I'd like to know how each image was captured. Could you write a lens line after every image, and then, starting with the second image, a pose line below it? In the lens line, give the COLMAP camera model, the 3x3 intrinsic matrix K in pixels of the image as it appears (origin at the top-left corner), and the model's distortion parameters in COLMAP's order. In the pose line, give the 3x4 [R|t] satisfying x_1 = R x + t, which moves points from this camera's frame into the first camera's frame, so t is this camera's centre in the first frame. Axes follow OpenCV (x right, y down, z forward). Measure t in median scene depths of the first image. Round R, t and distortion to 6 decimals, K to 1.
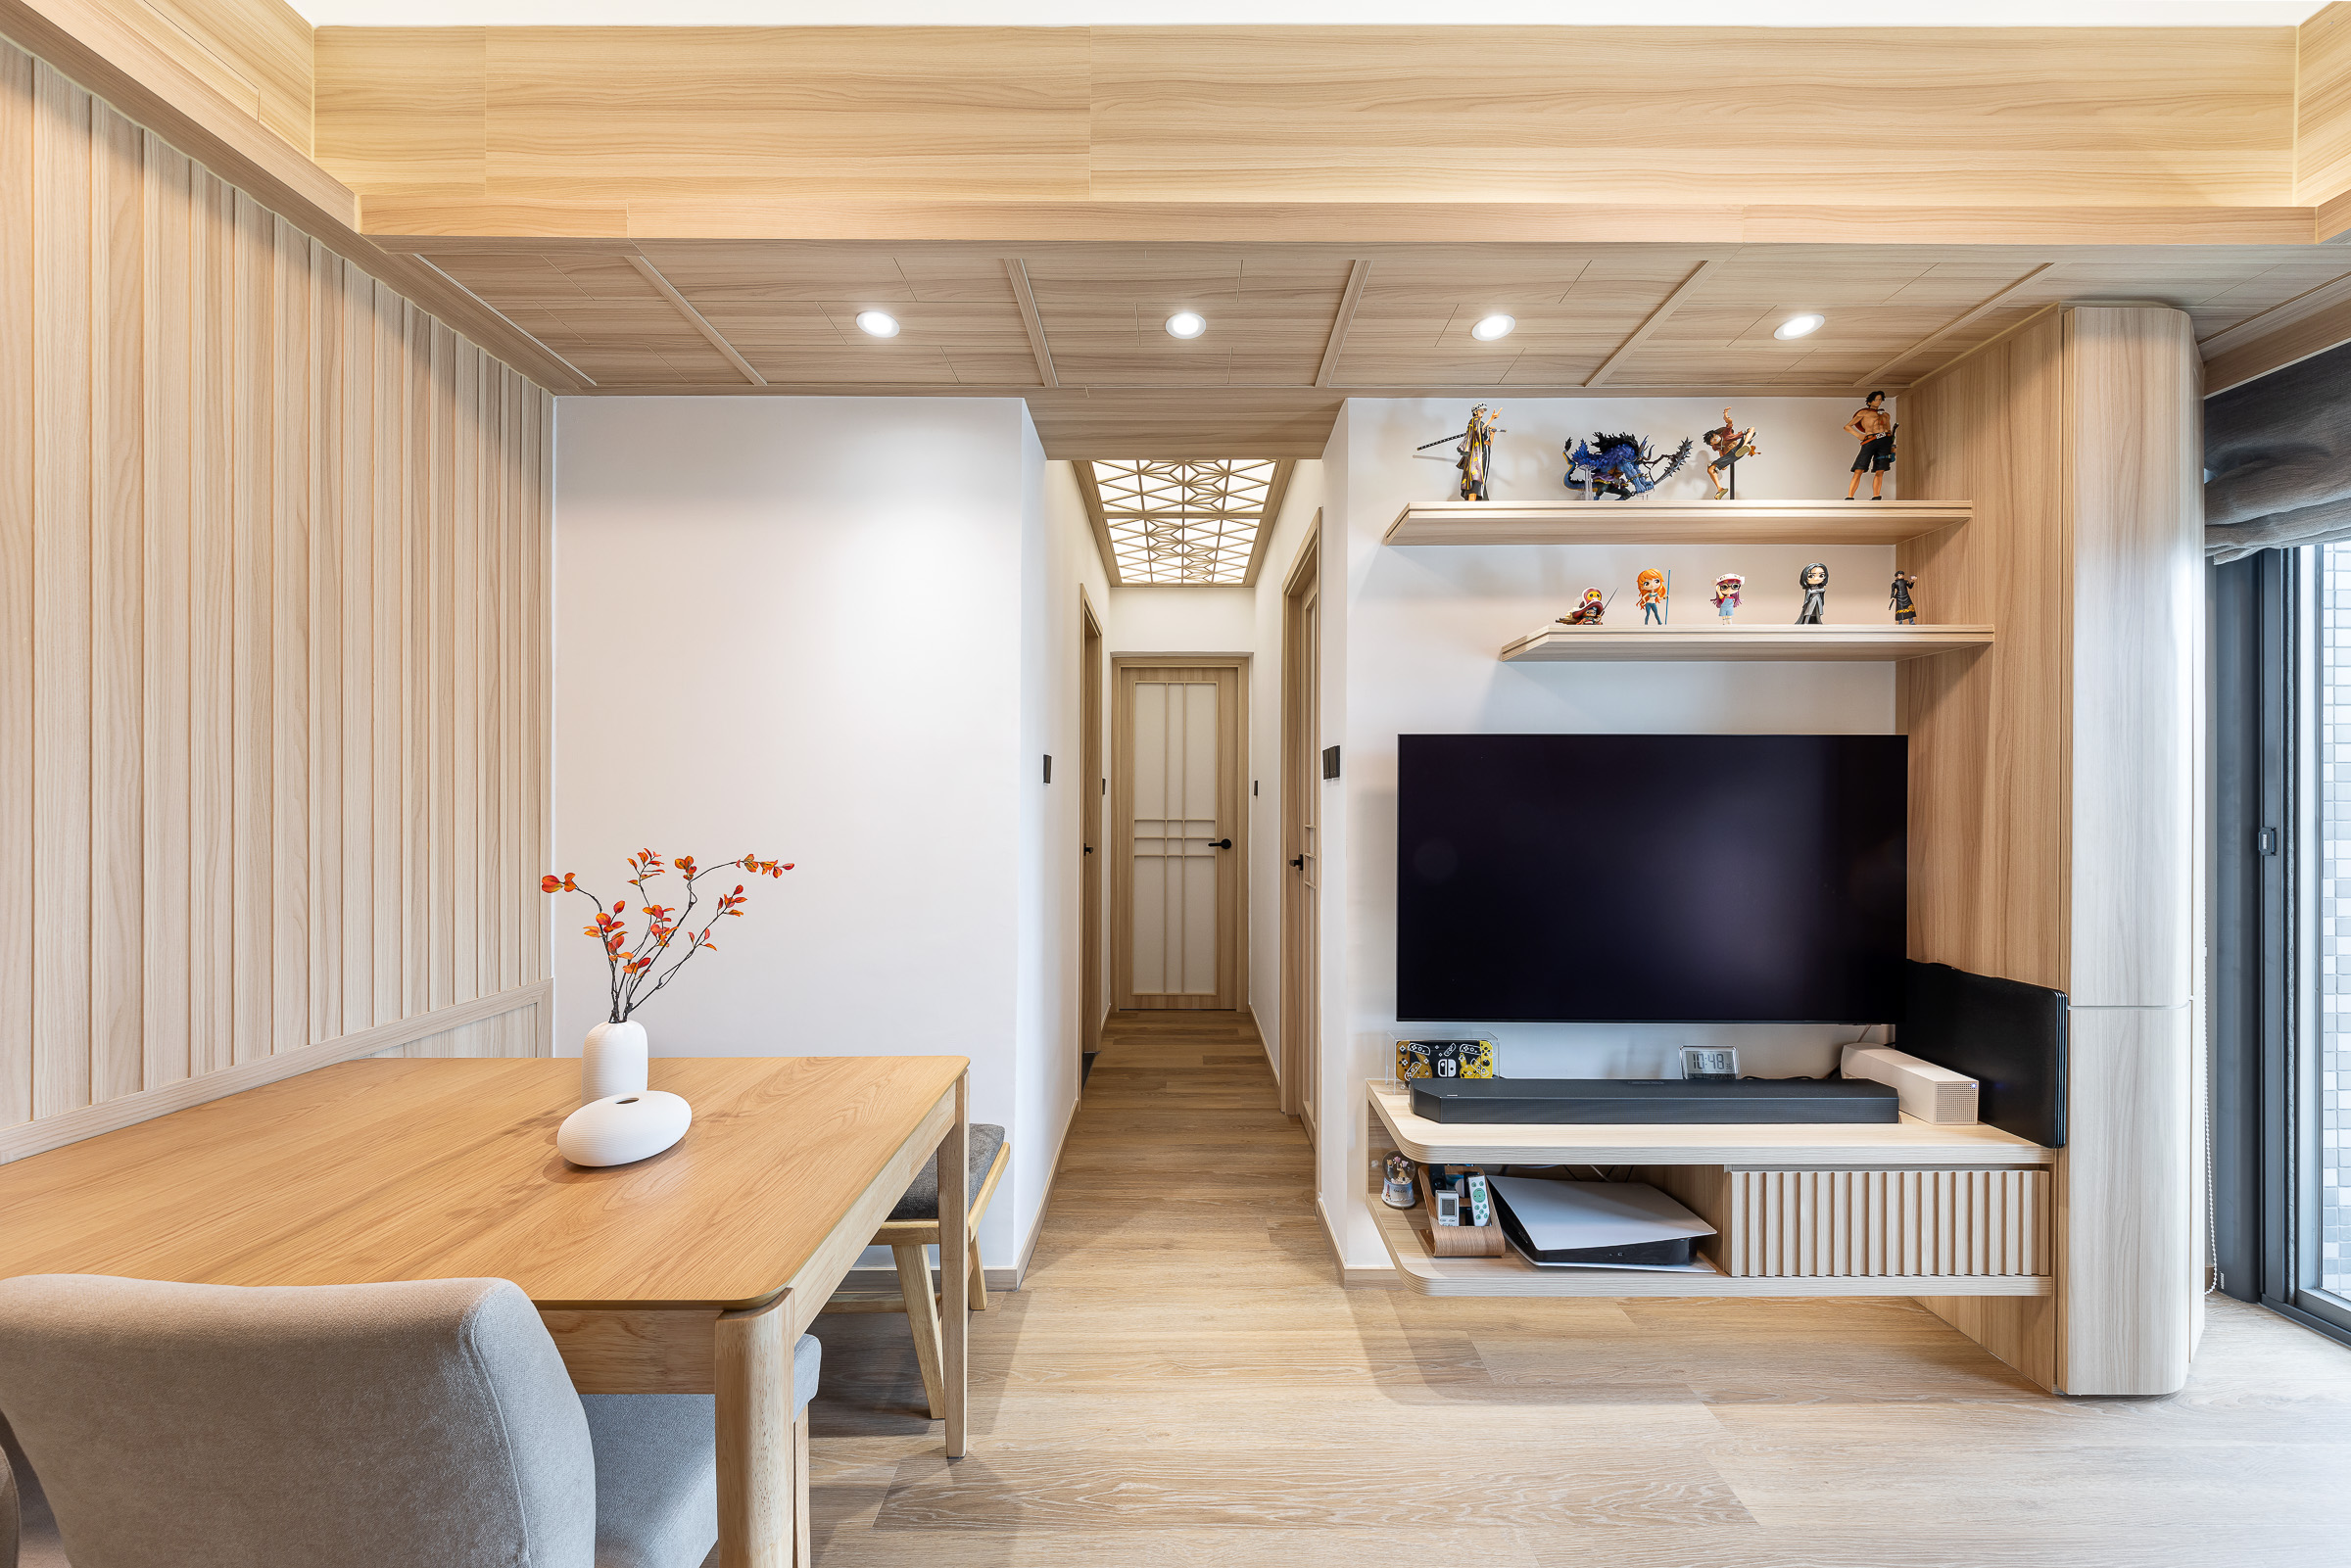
lens RADIAL K [[779.1, 0, 1180.0], [0, 779.1, 808.0], [0, 0, 1]] dist [0.000778, -0.000376]
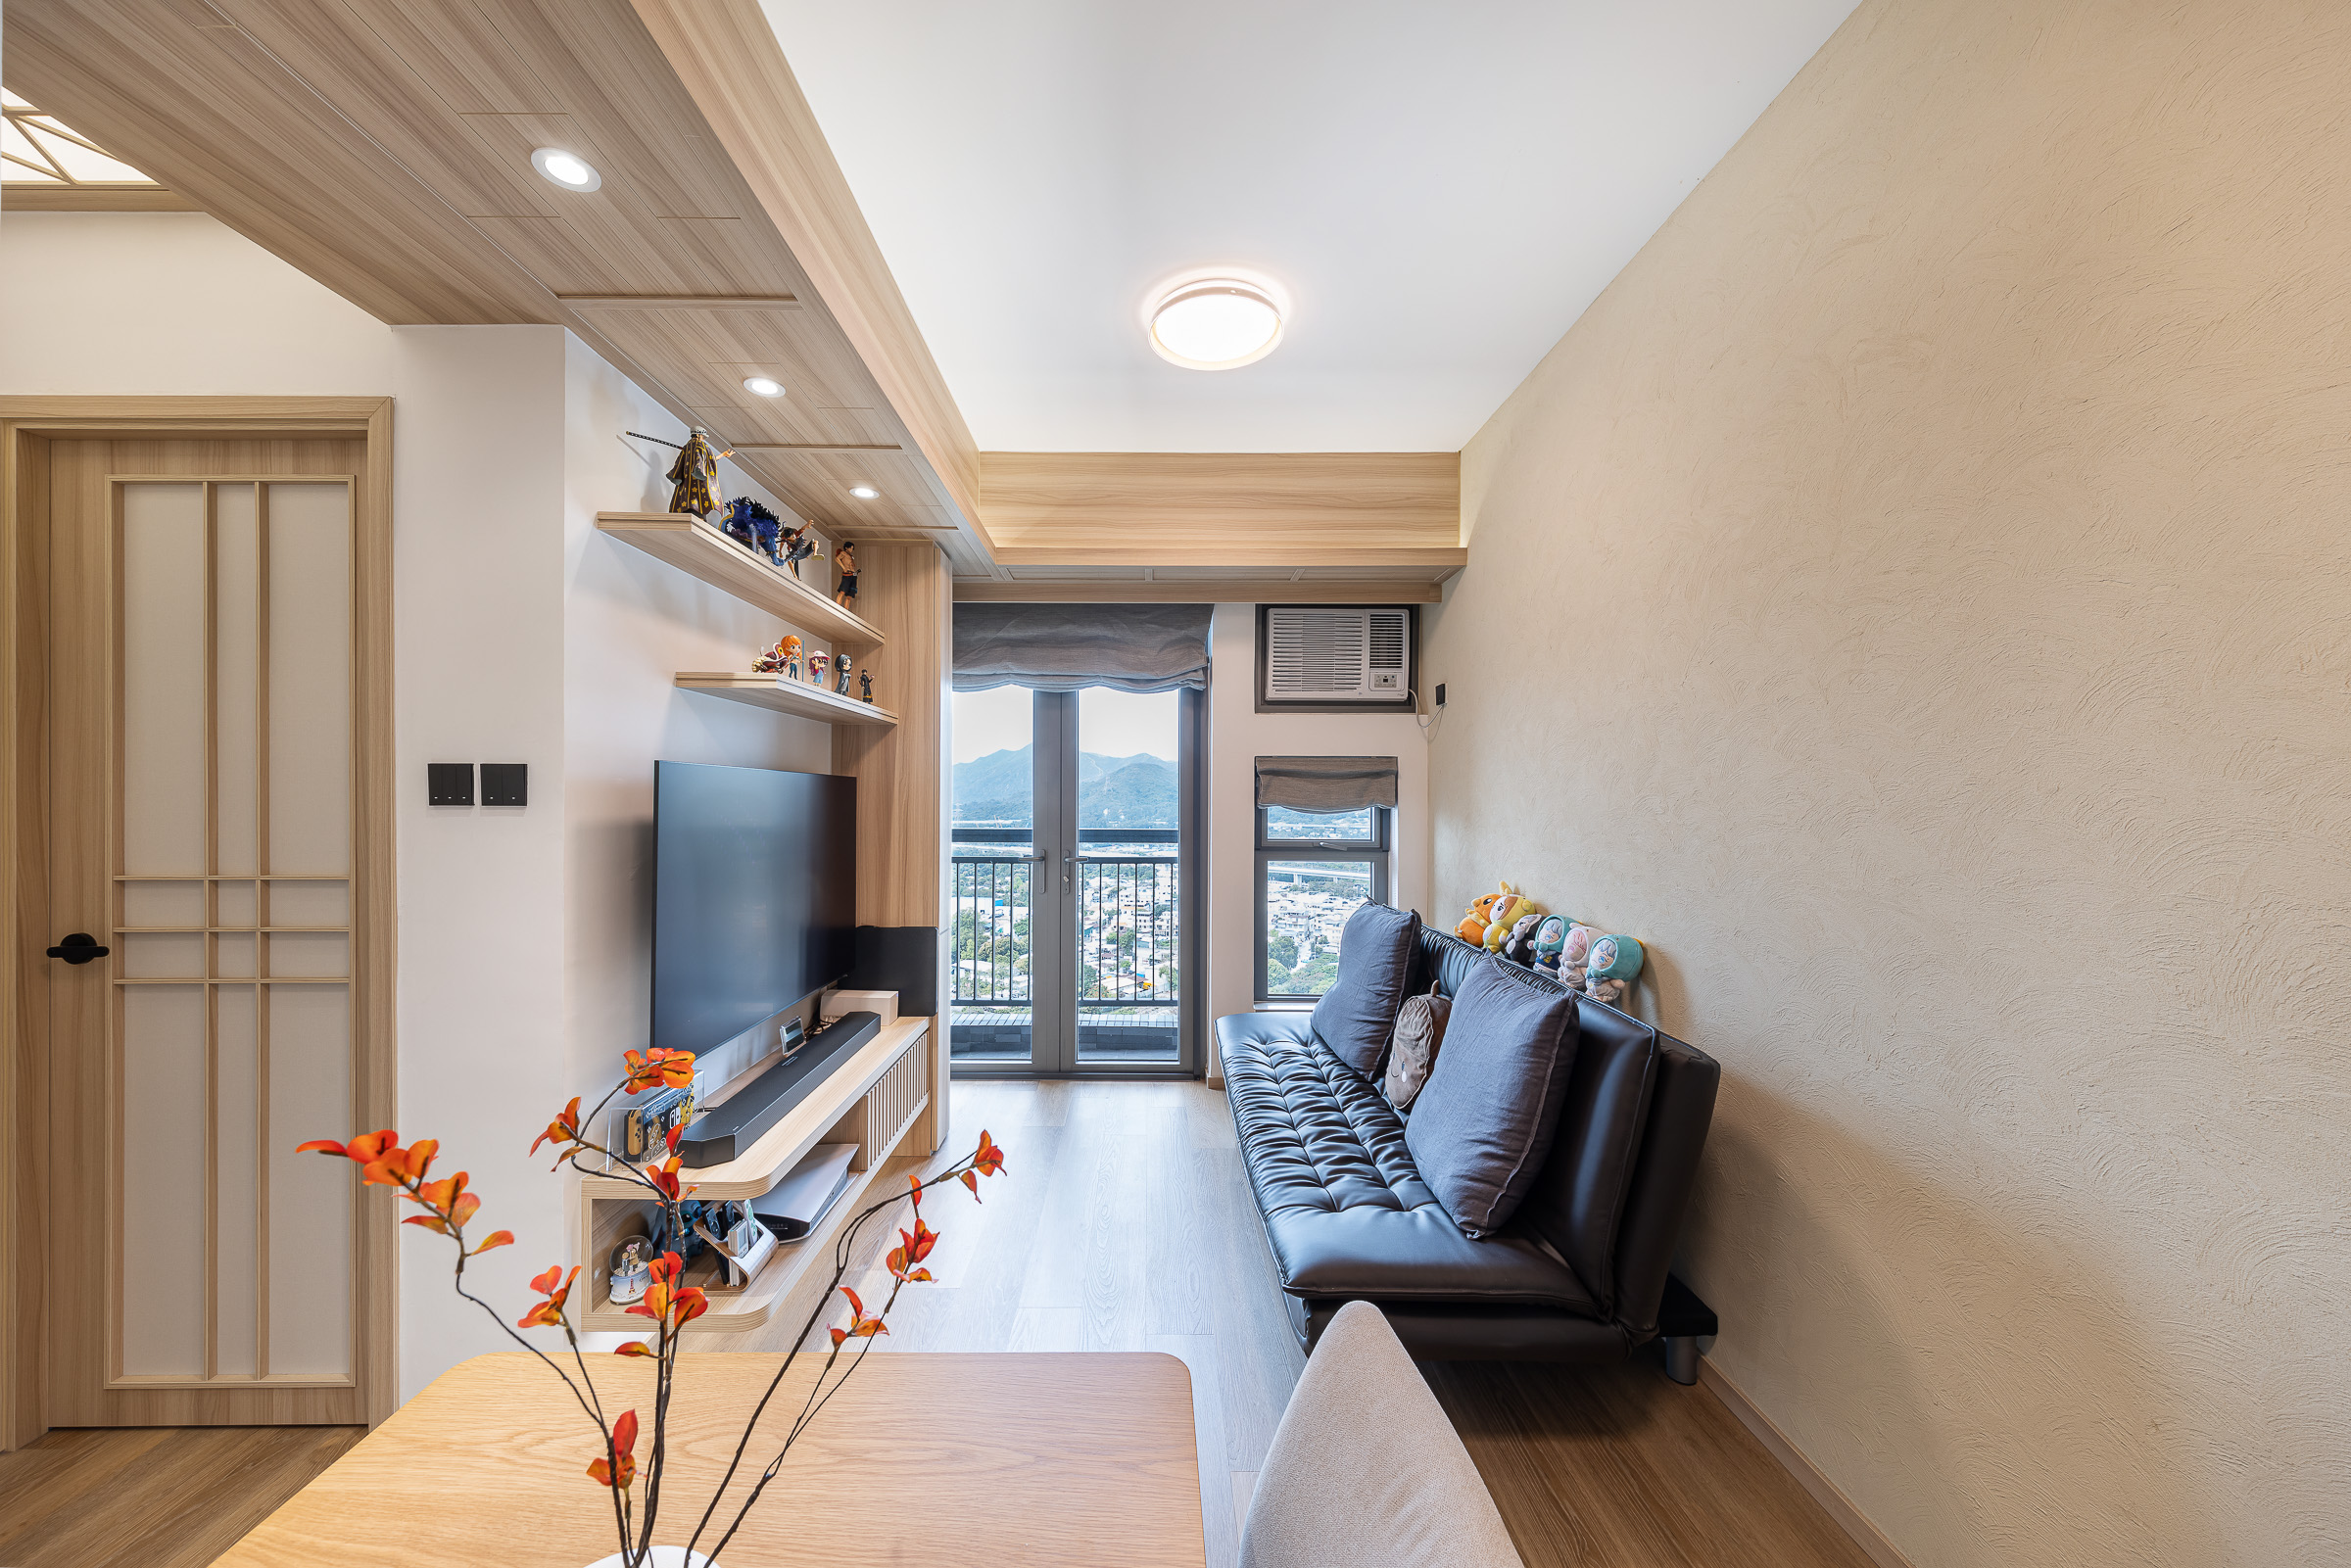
lens RADIAL K [[834.3, 0, 1151.1], [0, 834.3, 802.5], [0, 0, 1]] dist [0.001502, -0.004267]
pose [[-0.001985, -0.005930, 0.999980, -0.697276], [-0.004049, 0.999974, 0.005922, -0.058648], [-0.999990, -0.004037, -0.002009, 0.451950]]
